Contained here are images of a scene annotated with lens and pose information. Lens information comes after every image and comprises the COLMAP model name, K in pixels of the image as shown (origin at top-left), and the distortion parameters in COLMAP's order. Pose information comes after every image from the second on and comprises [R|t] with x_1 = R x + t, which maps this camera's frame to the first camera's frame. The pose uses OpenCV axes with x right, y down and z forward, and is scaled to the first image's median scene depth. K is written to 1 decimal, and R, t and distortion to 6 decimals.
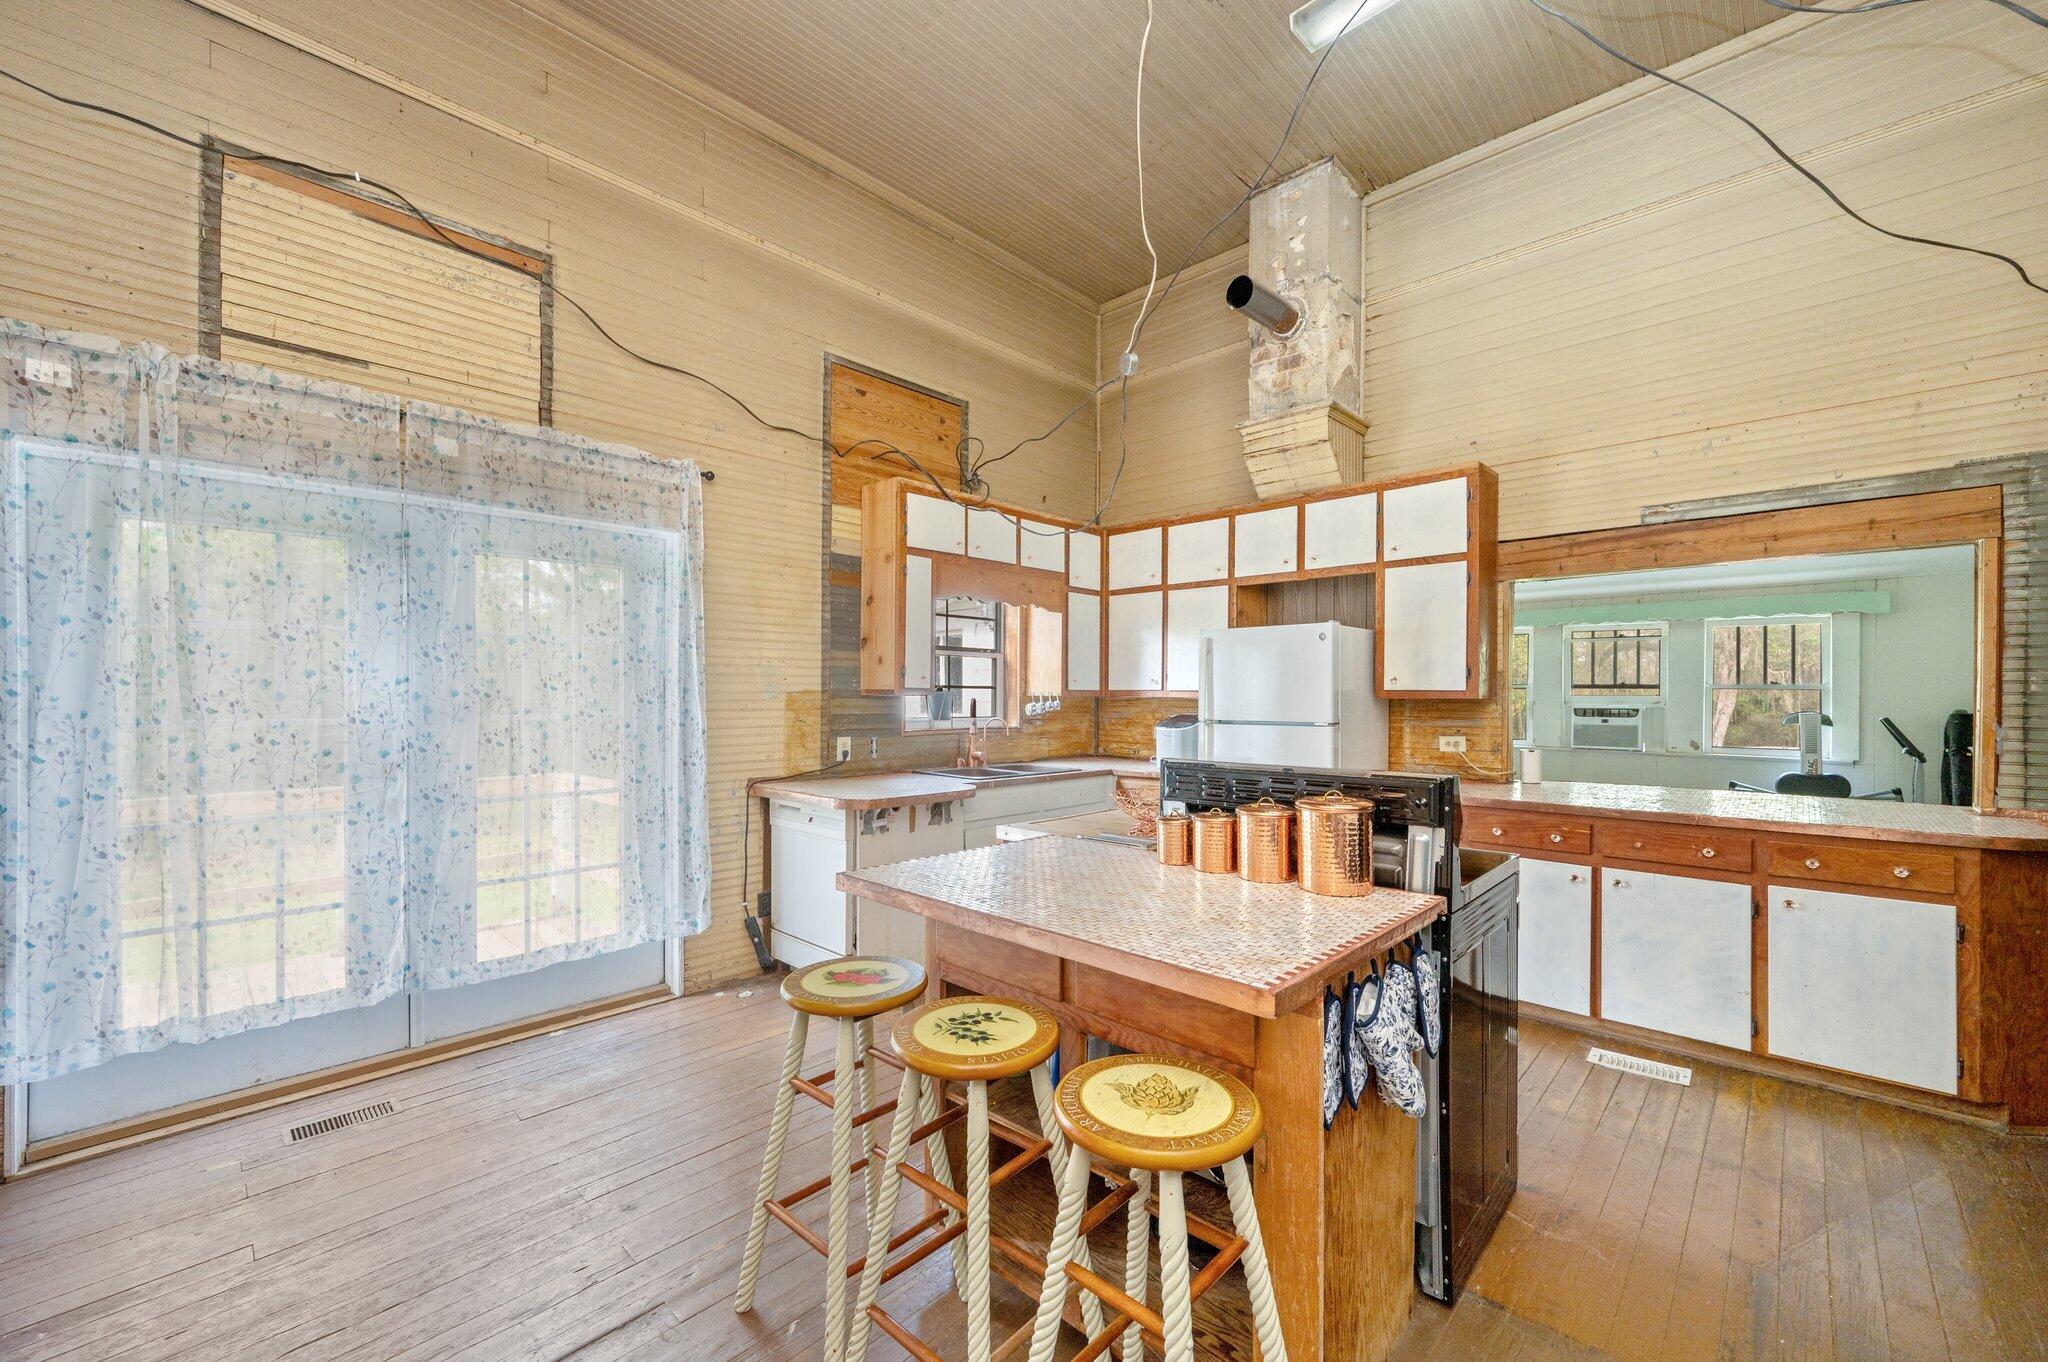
lens RADIAL K [[815.7, 0, 1033.4], [0, 815.7, 691.2], [0, 0, 1]] dist [0.000968, 0.000030]
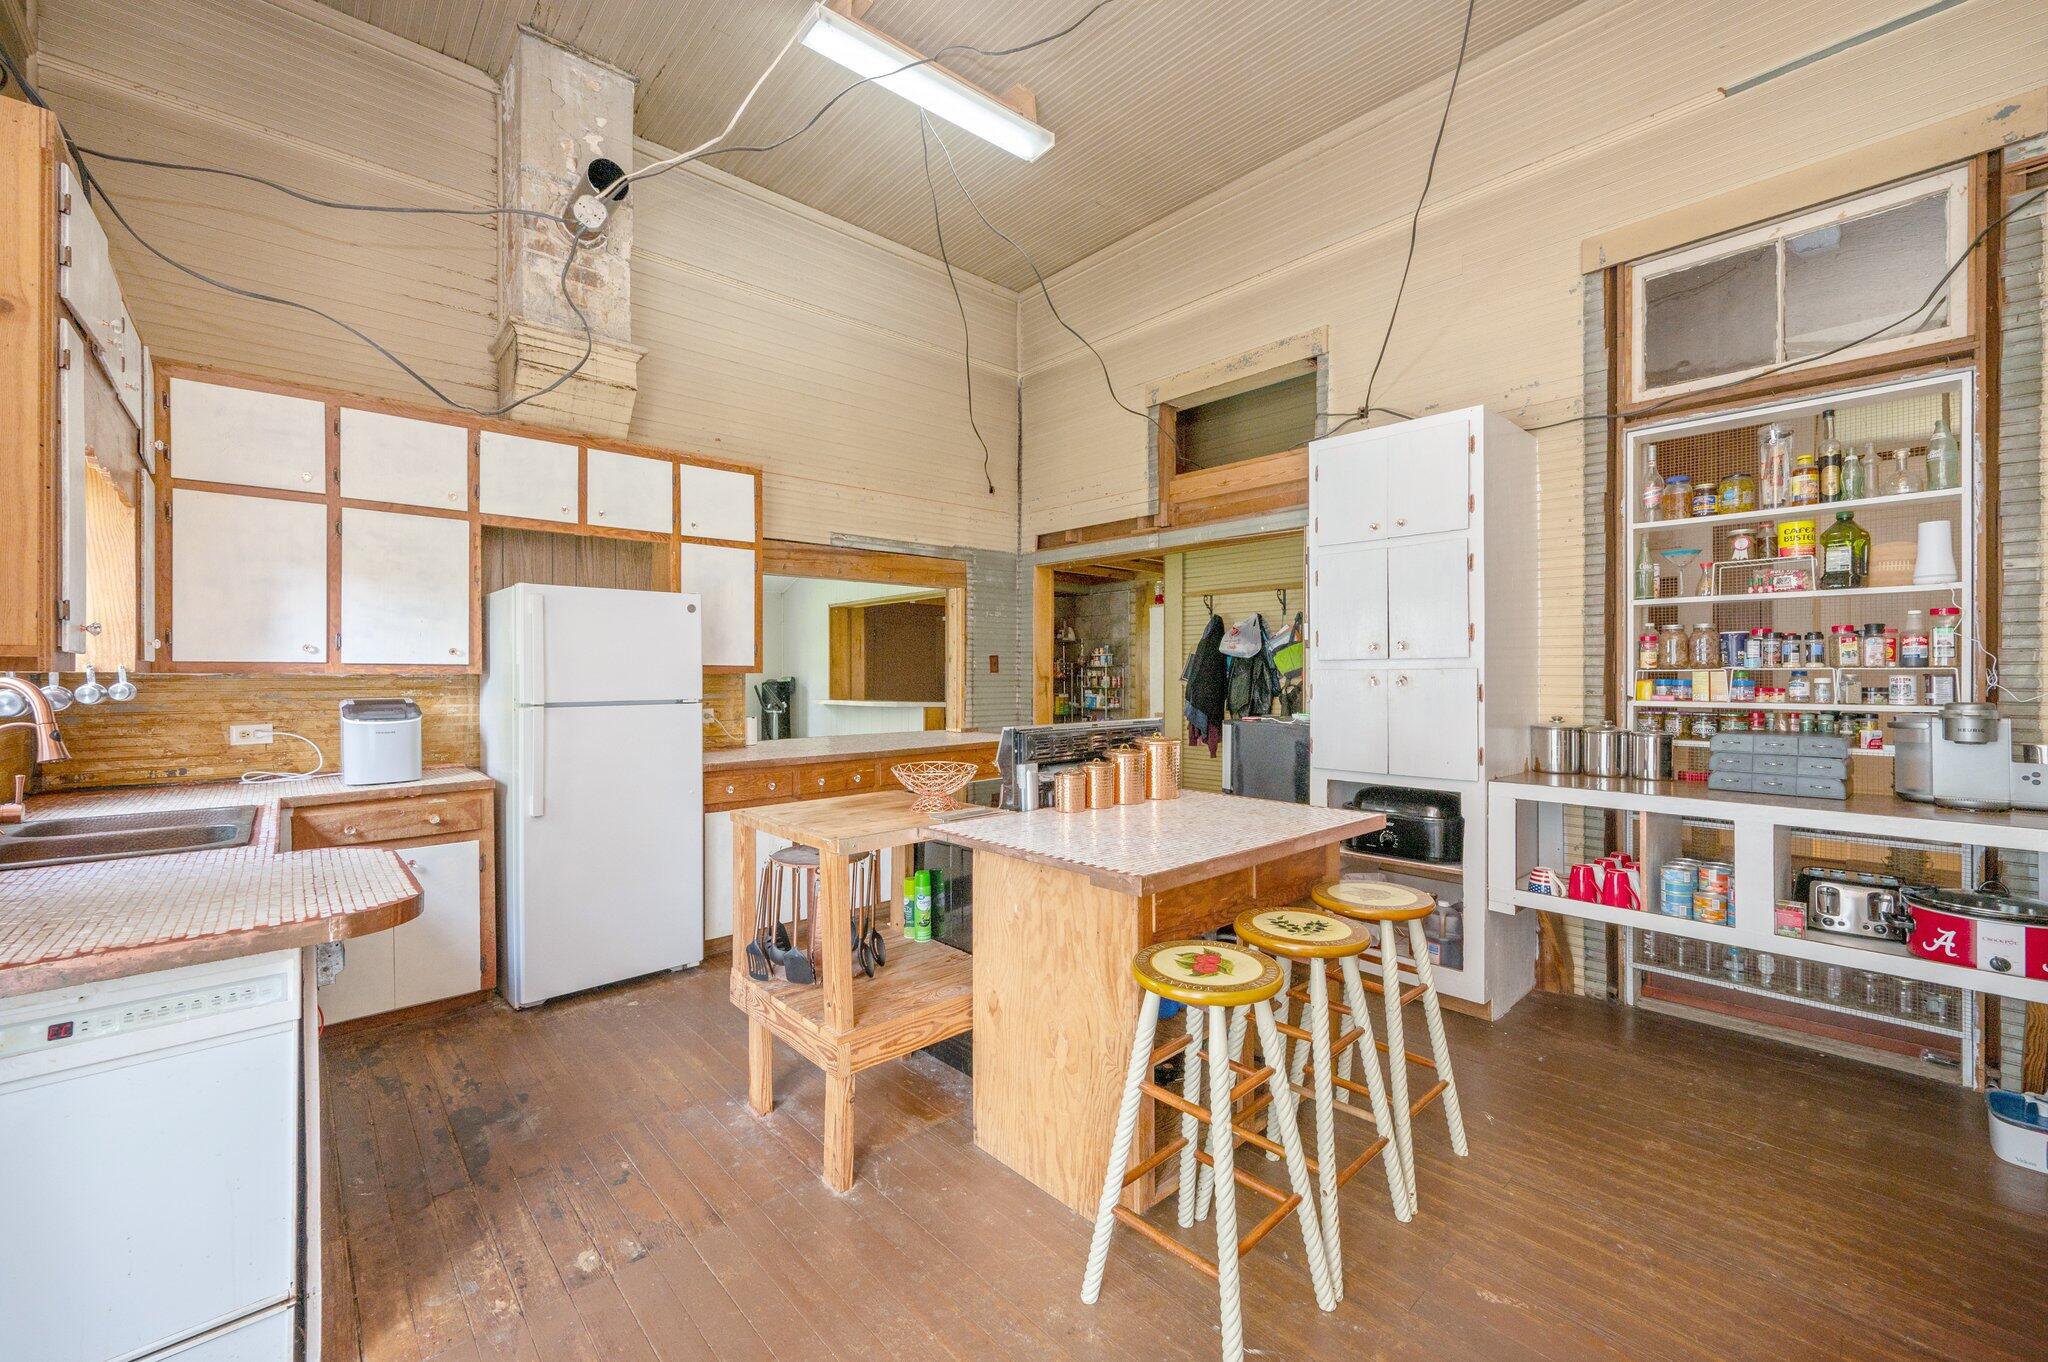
lens RADIAL K [[815.7, 0, 1028.4], [0, 815.7, 675.3], [0, 0, 1]] dist [0.000968, 0.000030]
pose [[0.073044, -0.007398, 0.997301, -0.612473], [-0.003287, 0.999965, 0.007658, 0.002633], [-0.997323, -0.003838, 0.073017, 0.588511]]
